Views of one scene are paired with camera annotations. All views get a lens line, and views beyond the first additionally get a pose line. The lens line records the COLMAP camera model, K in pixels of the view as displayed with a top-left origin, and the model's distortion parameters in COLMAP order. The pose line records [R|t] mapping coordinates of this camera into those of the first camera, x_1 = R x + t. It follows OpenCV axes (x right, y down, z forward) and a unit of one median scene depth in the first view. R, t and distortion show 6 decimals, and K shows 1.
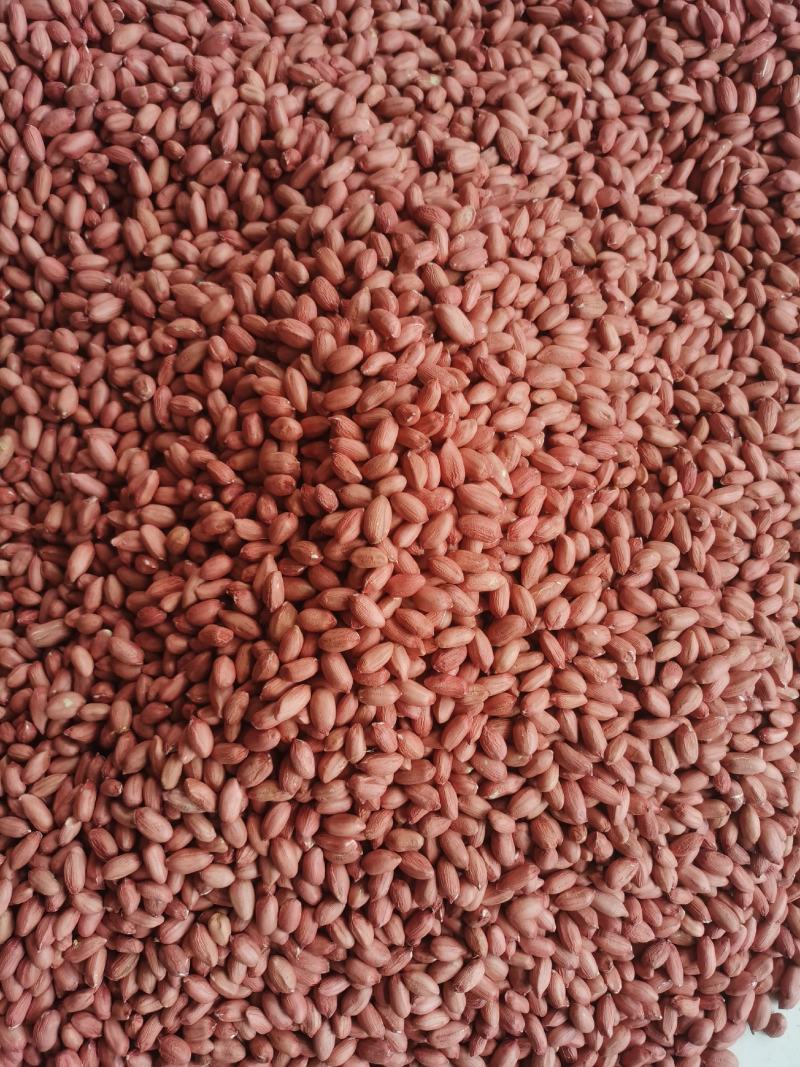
lens RADIAL K [[848.7, 0, 387.1], [0, 848.7, 564.0], [0, 0, 1]] dist [0.016744, -0.035580]
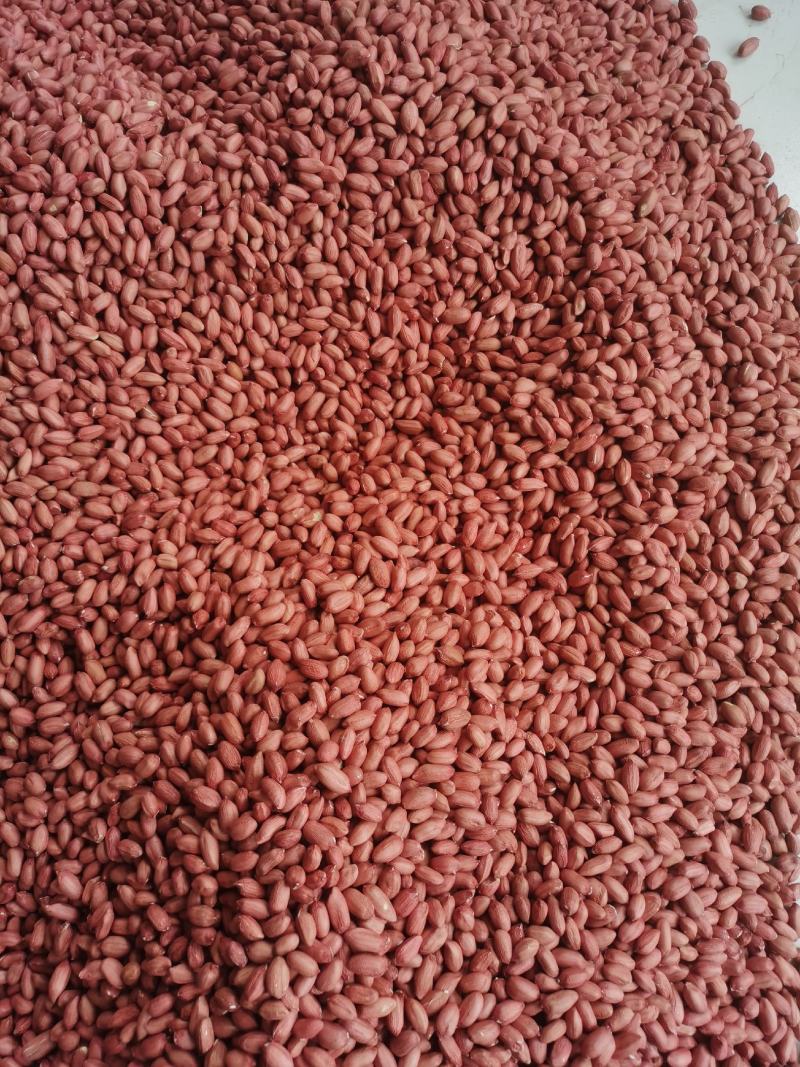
lens RADIAL K [[848.7, 0, 398.4], [0, 848.7, 537.5], [0, 0, 1]] dist [0.016744, -0.035580]
pose [[0.990113, -0.128439, -0.056381, 0.249598], [0.122101, 0.987026, -0.104264, -0.424306], [0.069041, 0.096349, 0.992950, -0.201601]]
